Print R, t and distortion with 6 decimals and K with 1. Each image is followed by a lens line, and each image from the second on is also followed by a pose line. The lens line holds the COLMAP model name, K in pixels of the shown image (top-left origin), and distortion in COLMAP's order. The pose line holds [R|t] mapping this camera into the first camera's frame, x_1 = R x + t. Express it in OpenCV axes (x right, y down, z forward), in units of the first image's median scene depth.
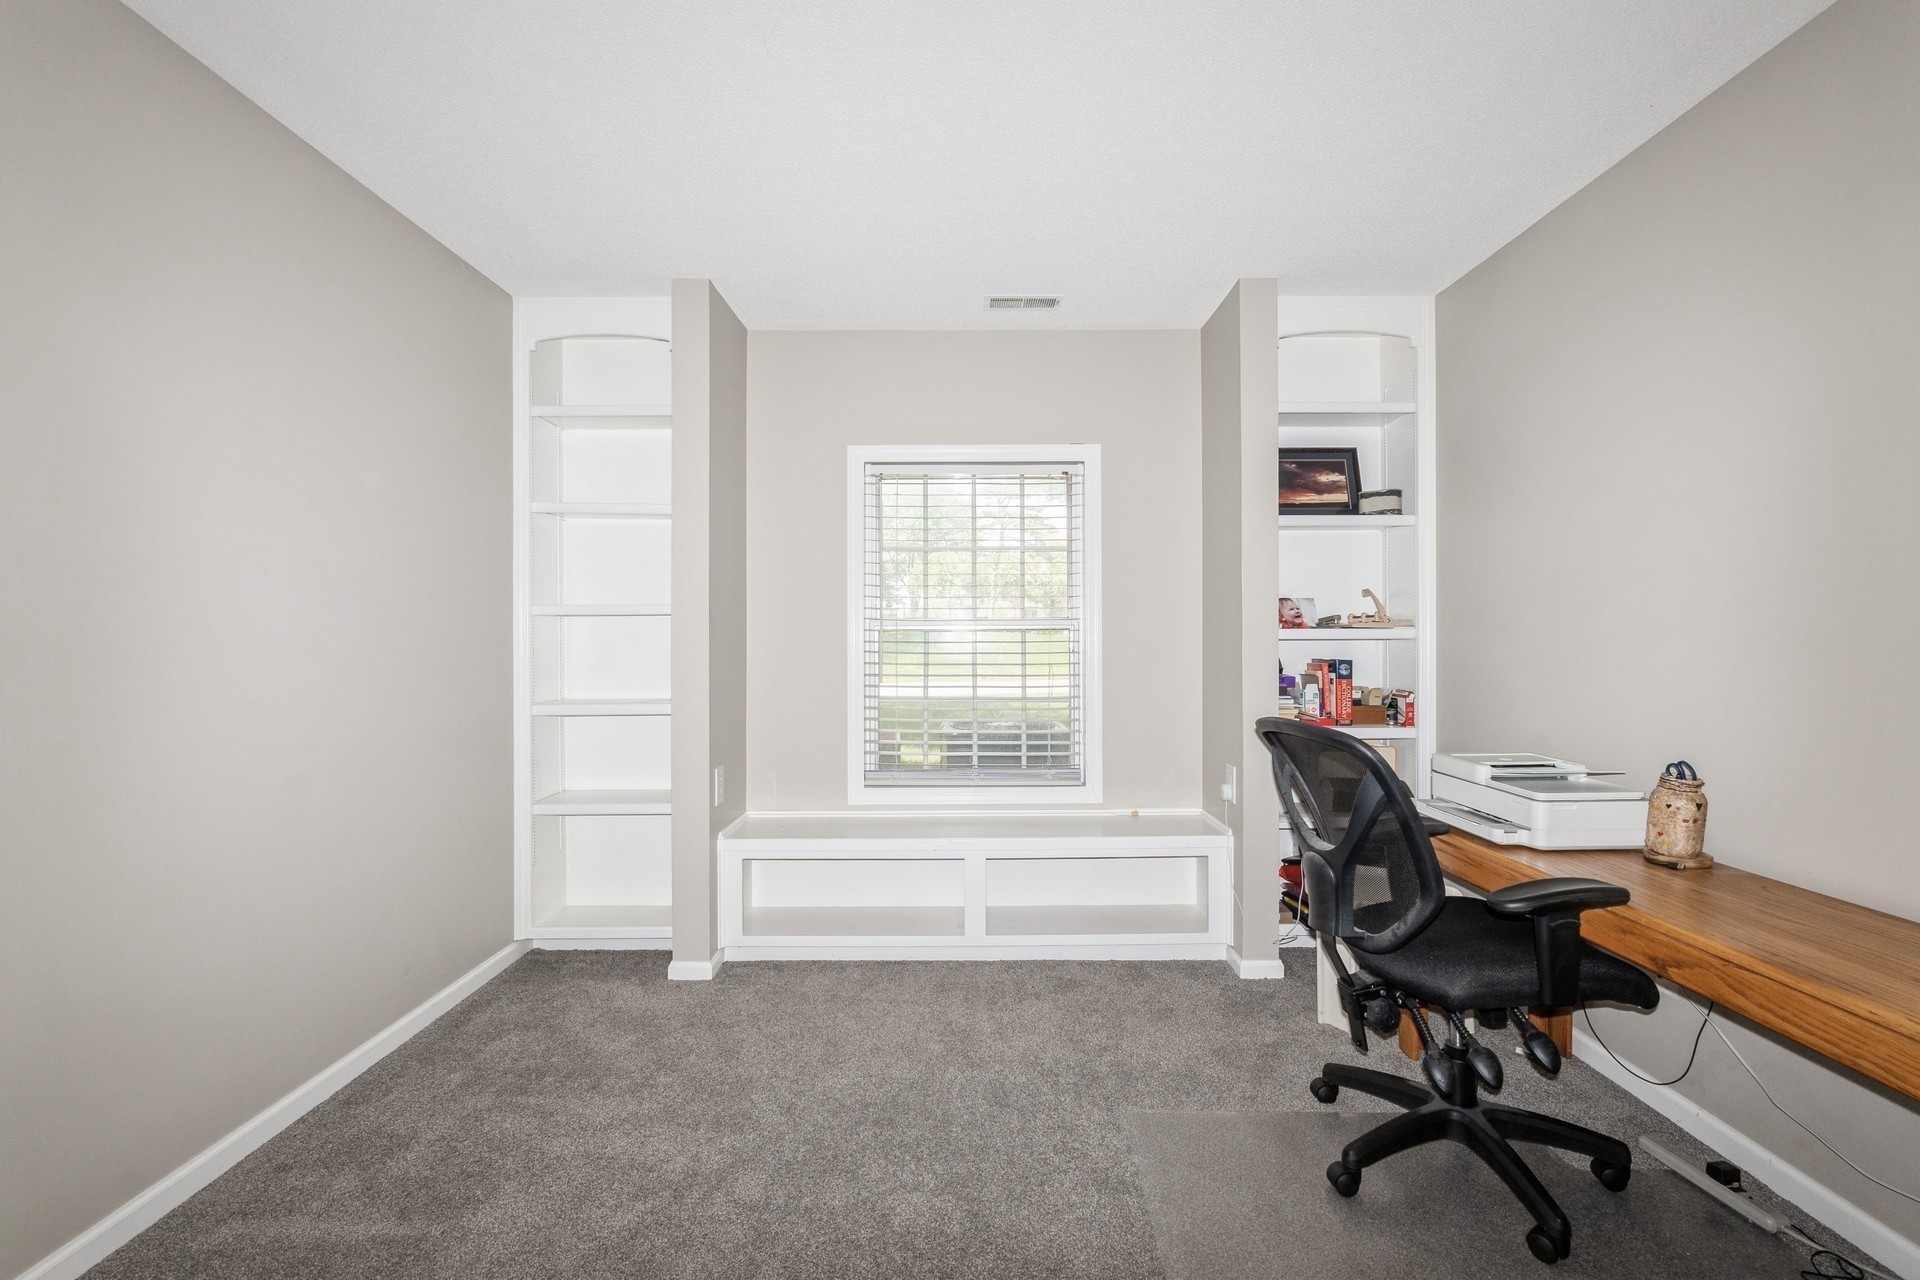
lens RADIAL K [[770.6, 0, 936.2], [0, 770.6, 634.7], [0, 0, 1]] dist [-0.008114, 0.000073]
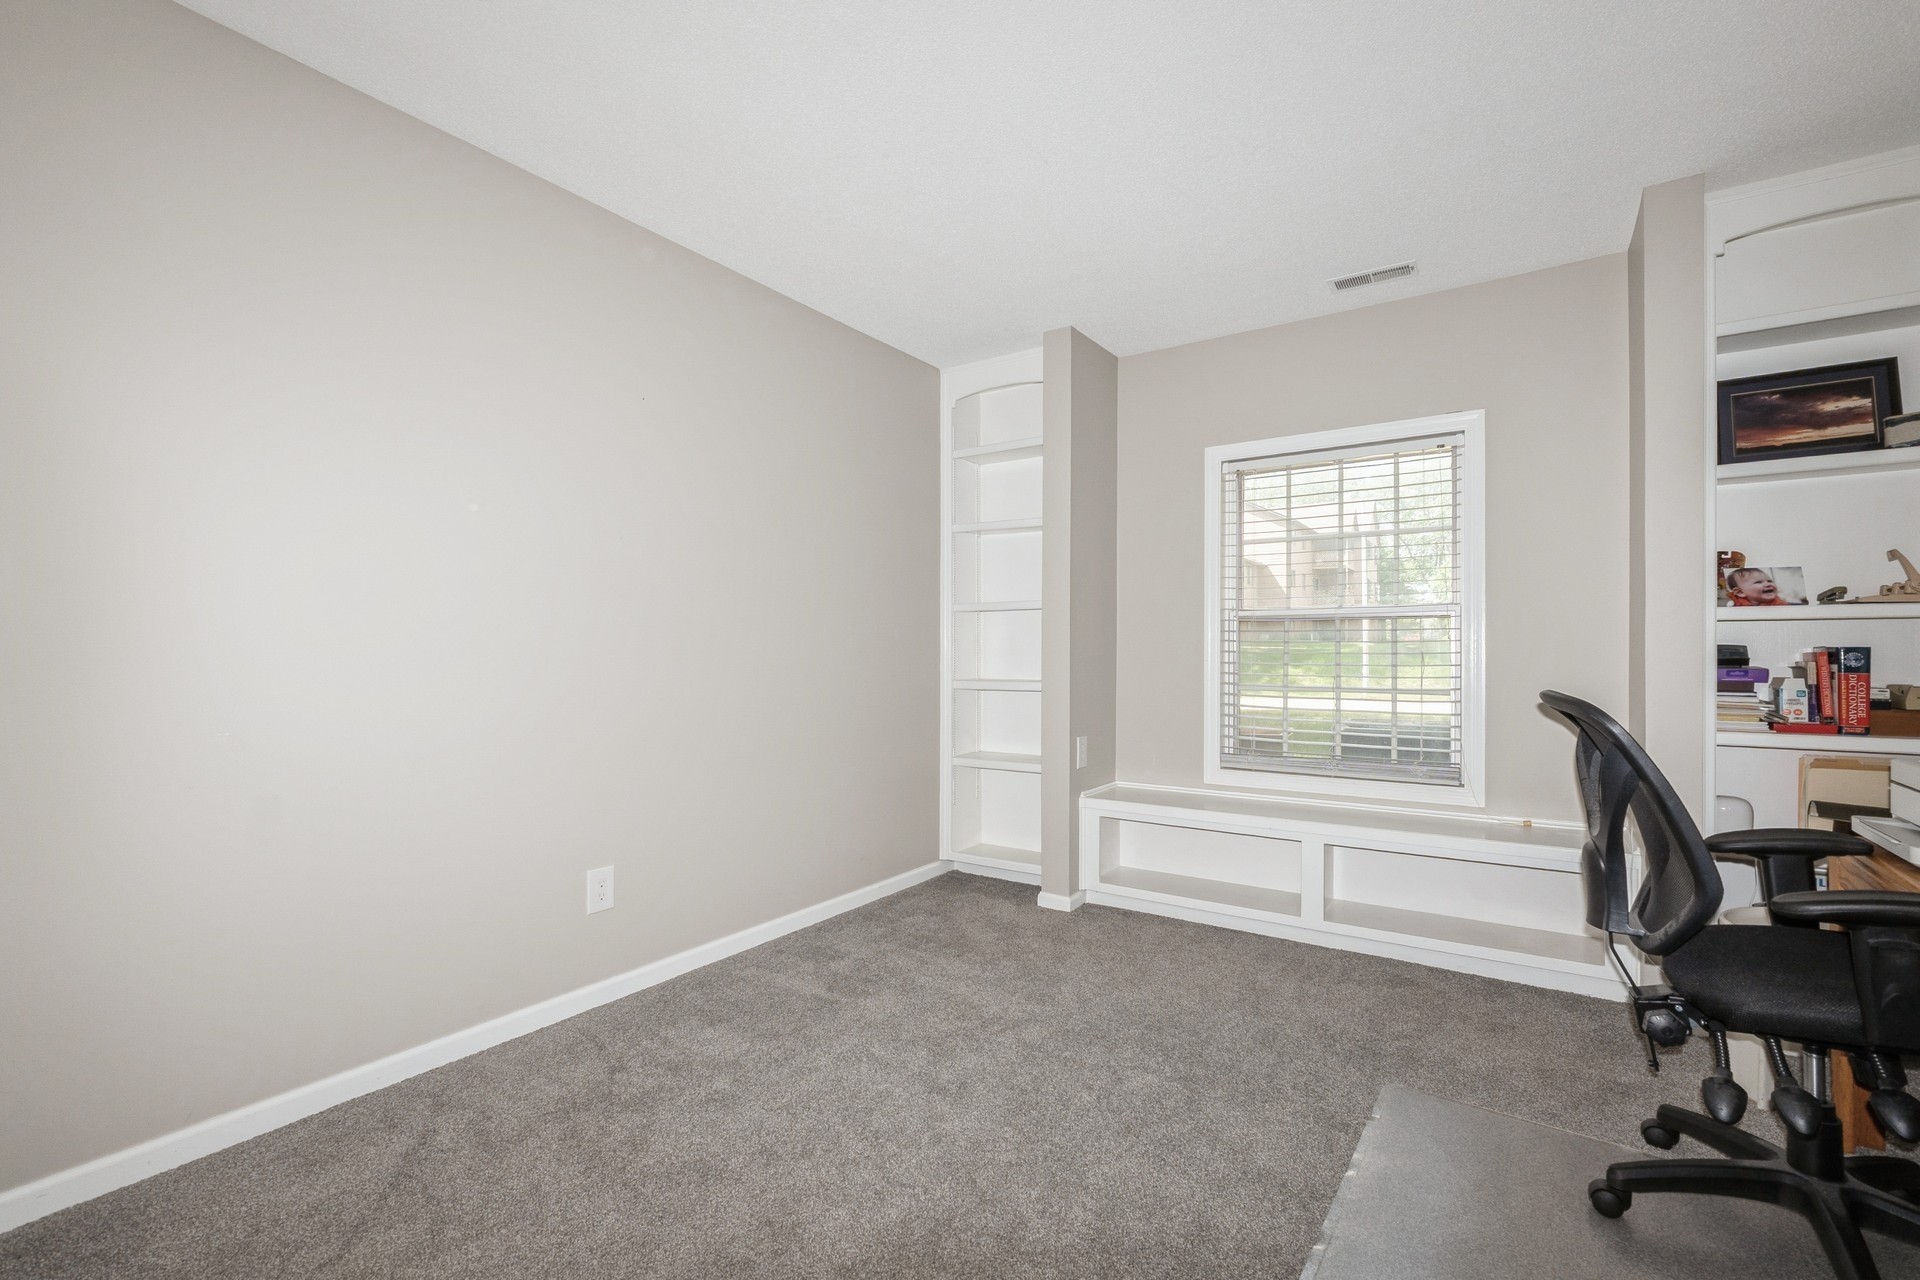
lens RADIAL K [[810.8, 0, 977.0], [0, 810.8, 644.5], [0, 0, 1]] dist [-0.002347, 0.000185]
pose [[0.838269, -0.001372, -0.545255, 0.255008], [-0.001681, 0.999986, -0.005100, 0.037377], [0.545254, 0.005192, 0.838255, -0.125257]]
